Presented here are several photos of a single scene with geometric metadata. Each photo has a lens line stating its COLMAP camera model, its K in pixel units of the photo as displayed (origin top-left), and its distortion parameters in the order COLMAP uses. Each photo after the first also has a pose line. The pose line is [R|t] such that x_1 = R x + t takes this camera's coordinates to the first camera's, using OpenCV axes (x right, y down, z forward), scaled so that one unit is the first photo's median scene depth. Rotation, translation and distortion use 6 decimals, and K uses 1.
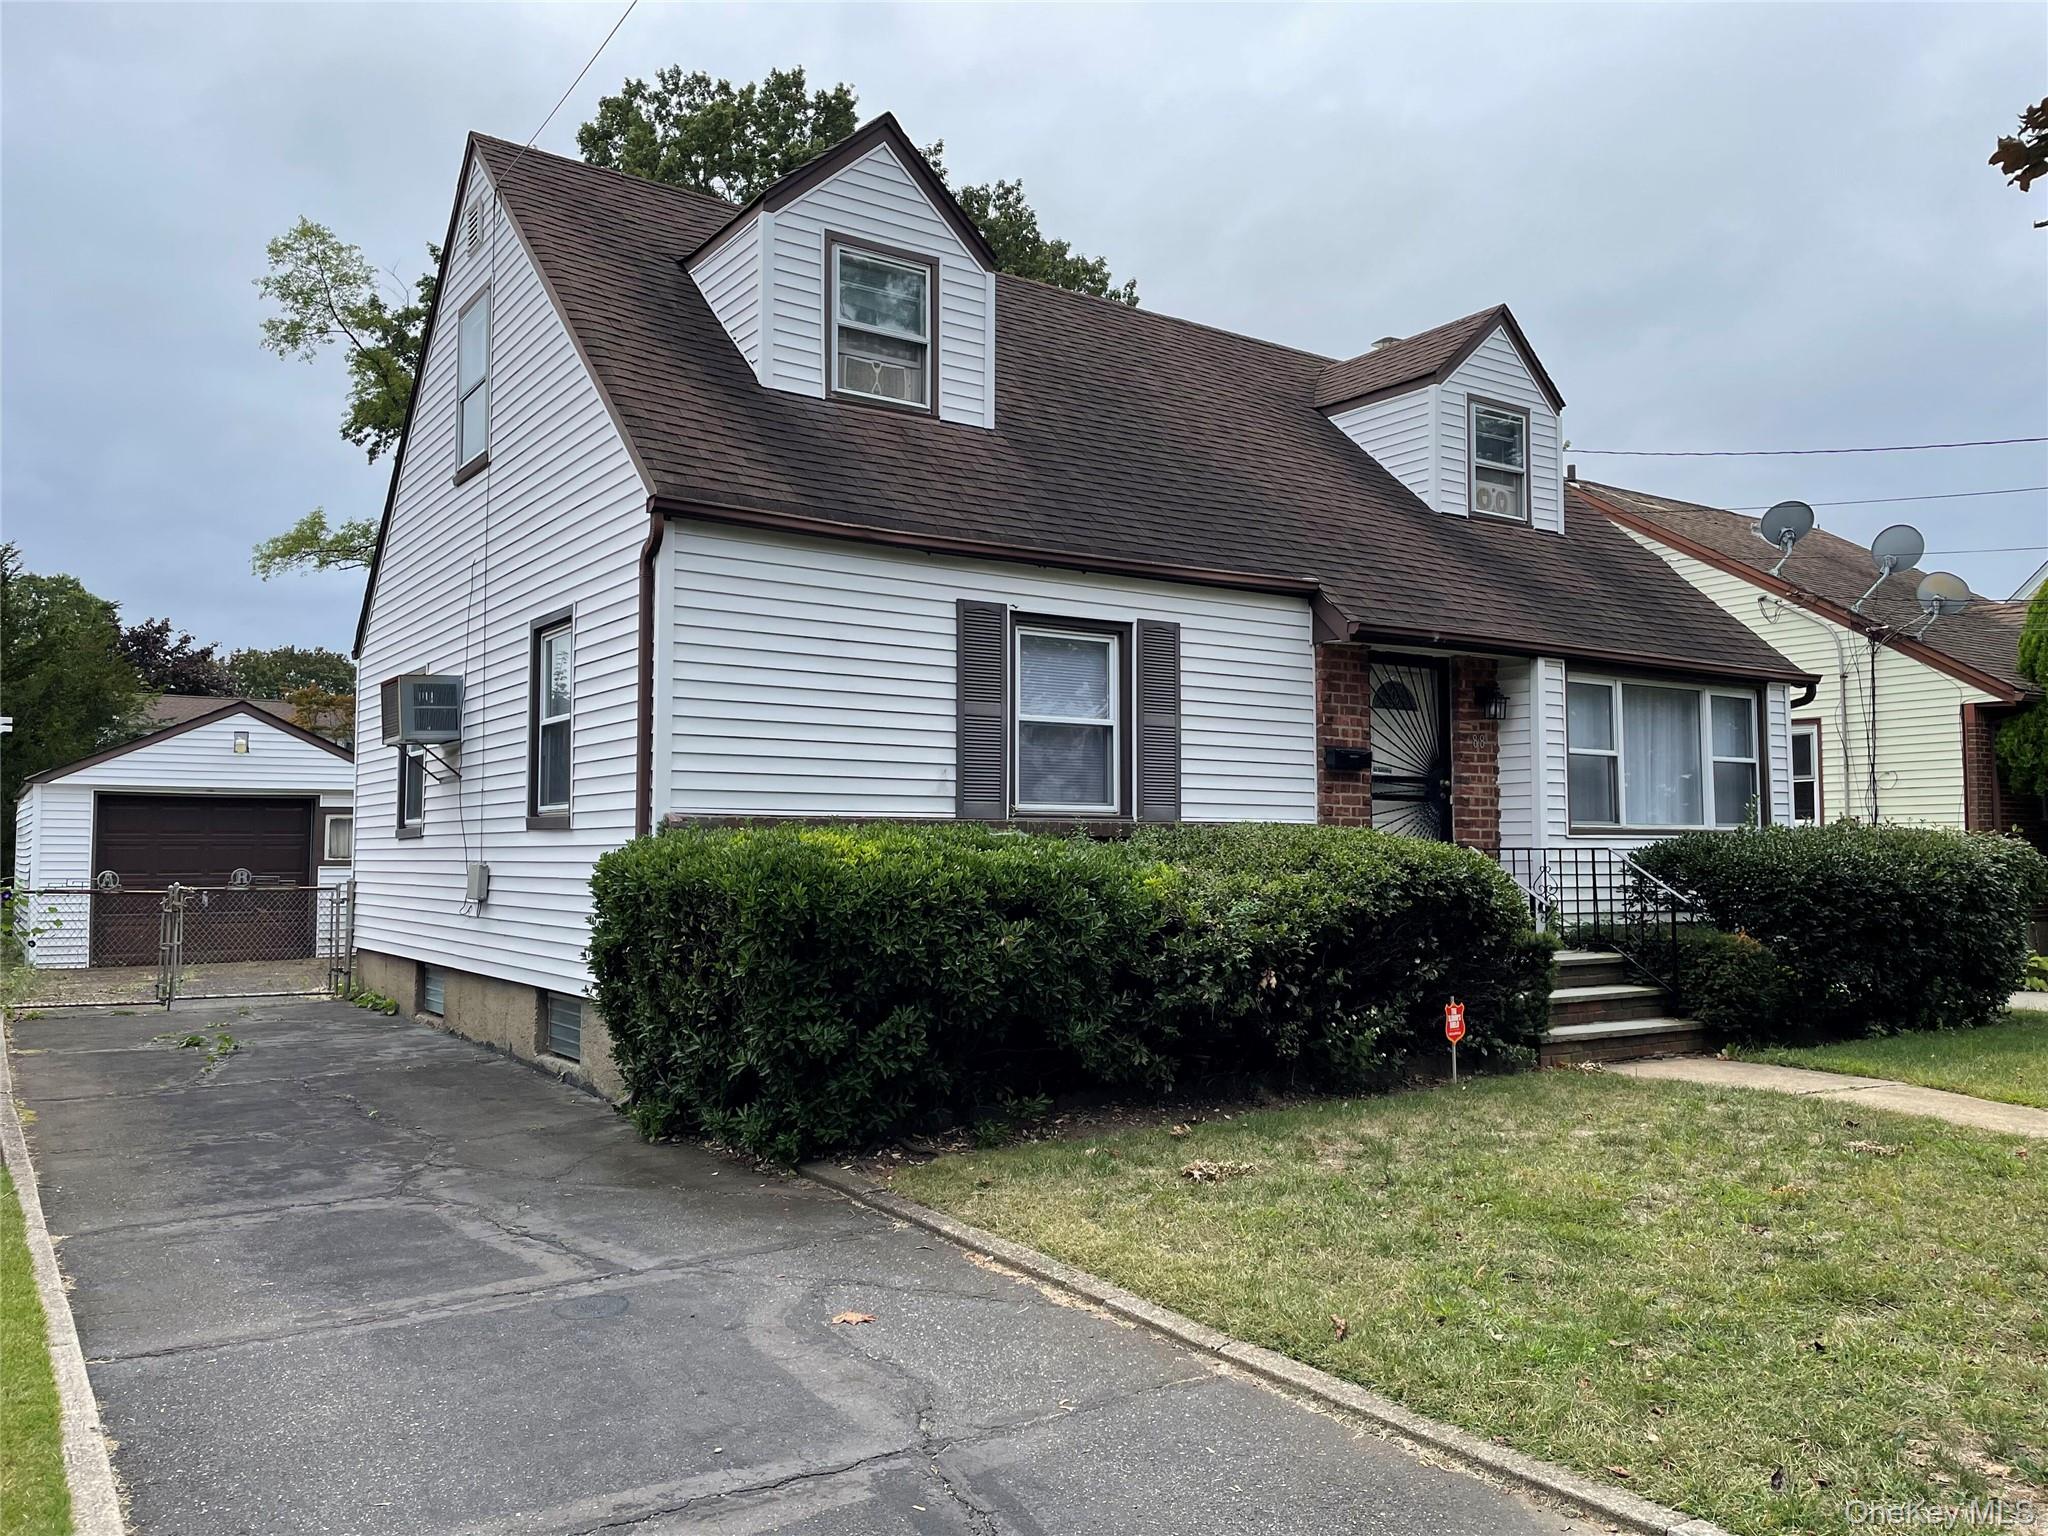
lens RADIAL K [[1542.3, 0, 1041.1], [0, 1542.3, 757.4], [0, 0, 1]] dist [0.078328, -0.097467]
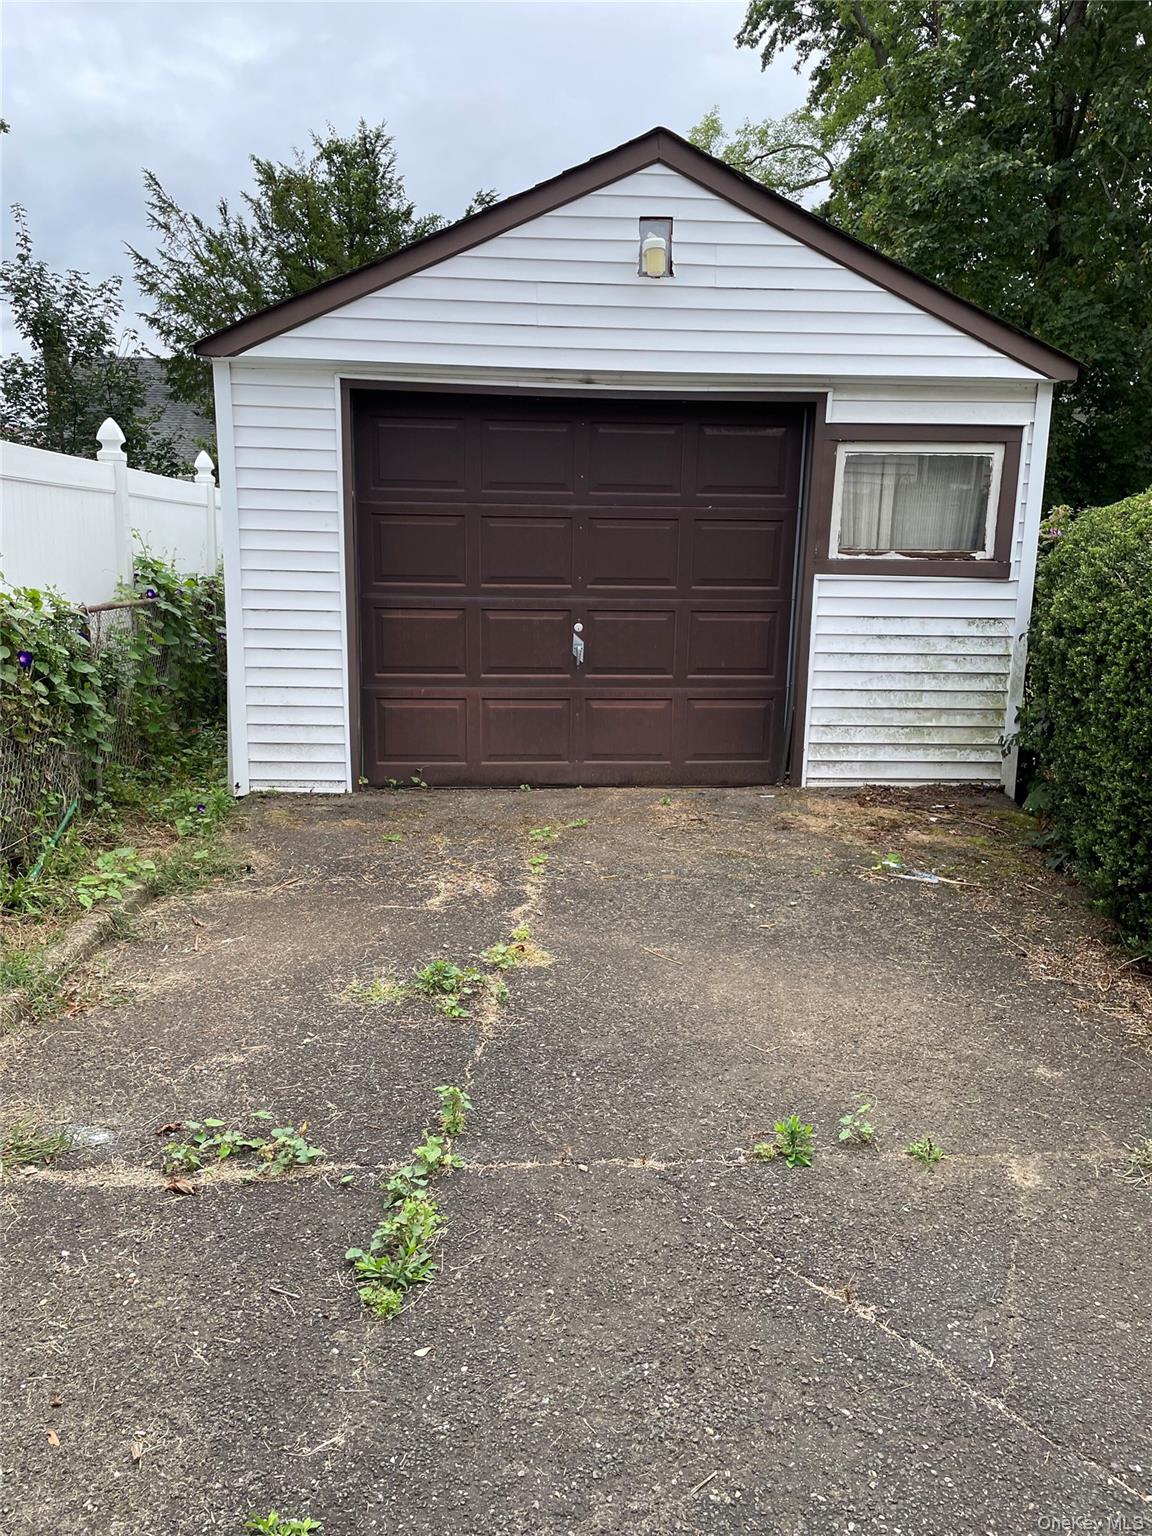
lens RADIAL K [[1156.7, 0, 565.9], [0, 1156.7, 761.0], [0, 0, 1]] dist [0.078328, -0.097467]
pose [[0.866210, 0.115984, -0.486032, -0.809874], [0.011514, 0.967796, 0.251471, 0.087608], [0.499547, -0.223423, 0.836980, 1.550130]]
